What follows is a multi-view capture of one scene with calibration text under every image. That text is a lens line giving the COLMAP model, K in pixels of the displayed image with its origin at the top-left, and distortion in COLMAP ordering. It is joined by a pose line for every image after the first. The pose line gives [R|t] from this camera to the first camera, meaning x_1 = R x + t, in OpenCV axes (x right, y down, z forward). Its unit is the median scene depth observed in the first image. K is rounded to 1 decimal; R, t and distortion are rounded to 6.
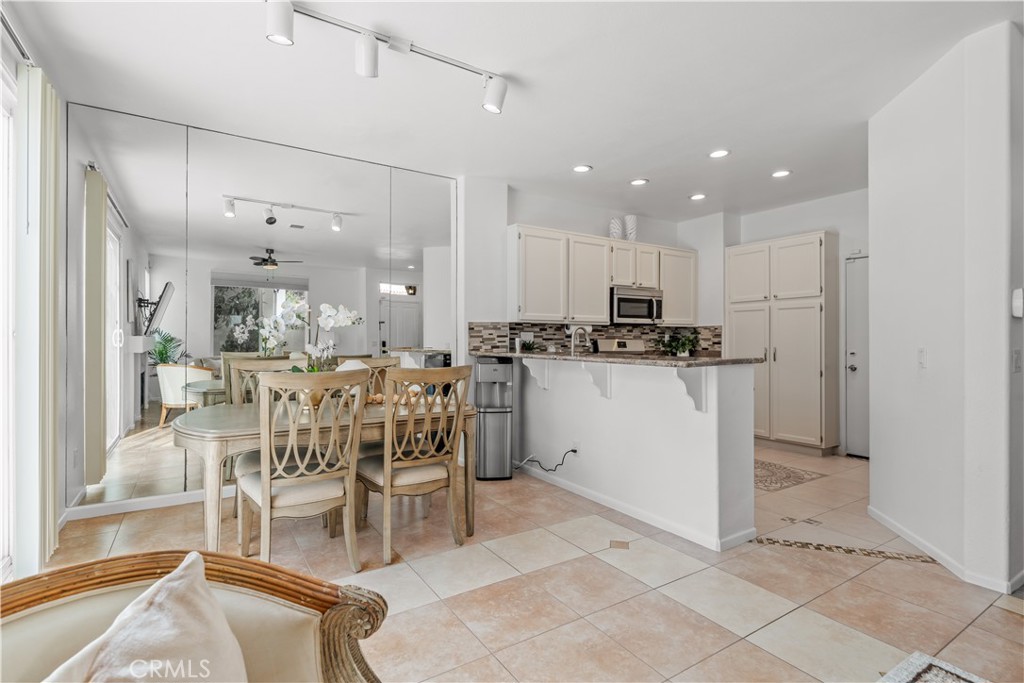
lens RADIAL K [[492.0, 0, 507.9], [0, 492.0, 339.2], [0, 0, 1]] dist [-0.003755, 0.002512]
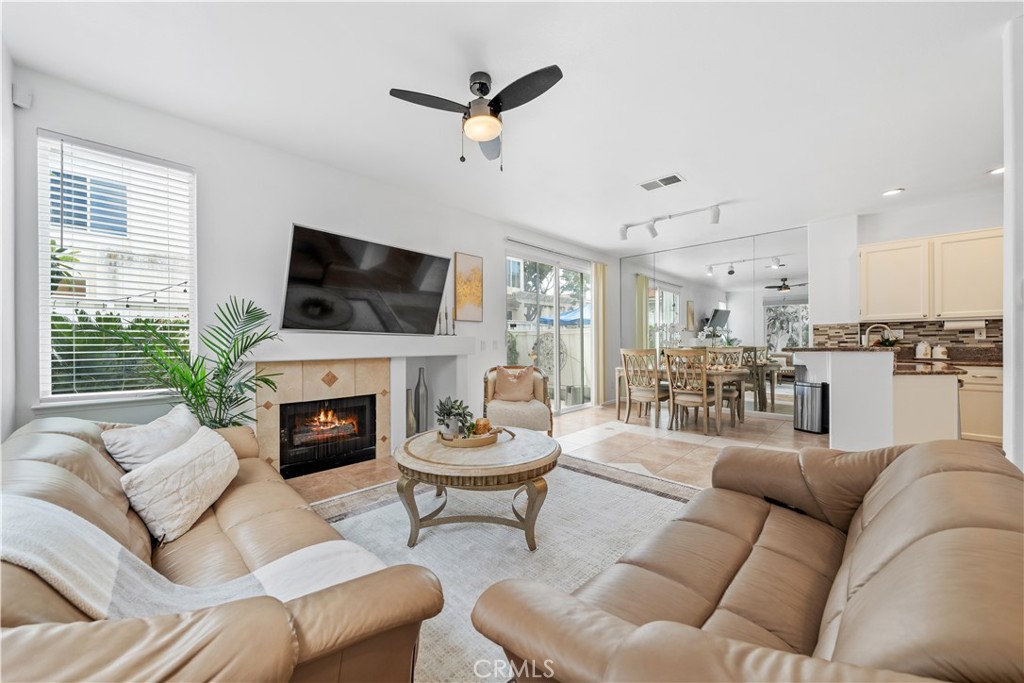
lens RADIAL K [[371.2, 0, 508.4], [0, 371.2, 345.8], [0, 0, 1]] dist [-0.002997, -0.000388]
pose [[0.220634, 0.002668, -0.975353, 0.709362], [0.006633, 0.999969, 0.004236, 0.014288], [0.975334, -0.007404, 0.220609, -0.095214]]
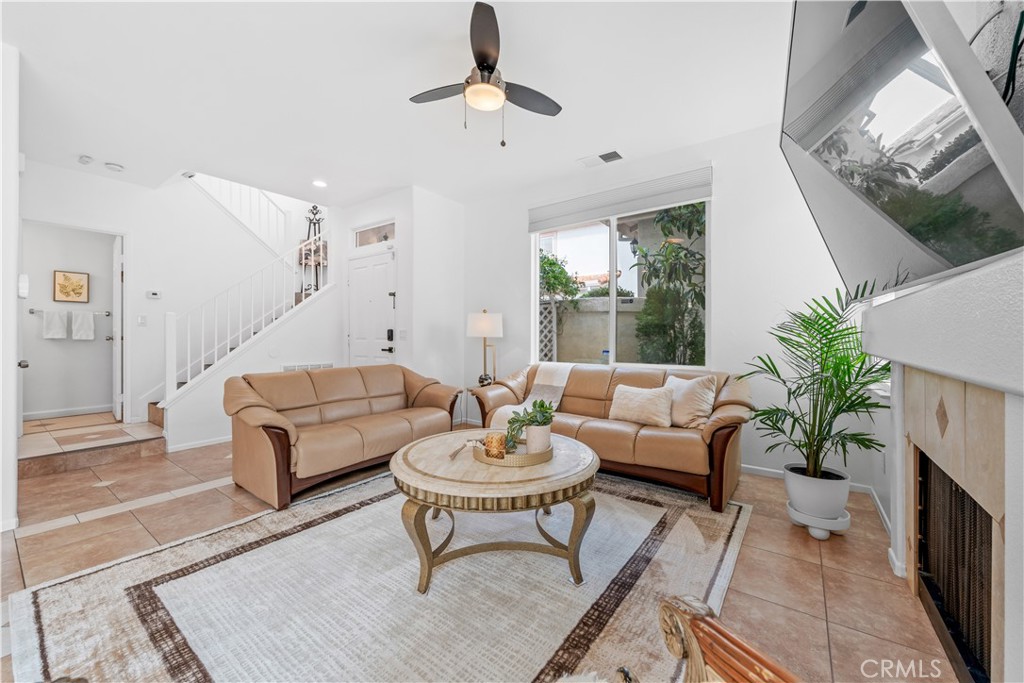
lens RADIAL K [[395.5, 0, 504.4], [0, 395.5, 336.6], [0, 0, 1]] dist [0.000142, -0.000747]
pose [[-0.351191, -0.009007, 0.936260, -0.135916], [-0.004737, 0.999958, 0.007843, 0.018631], [-0.936292, -0.001681, -0.351219, 0.104082]]
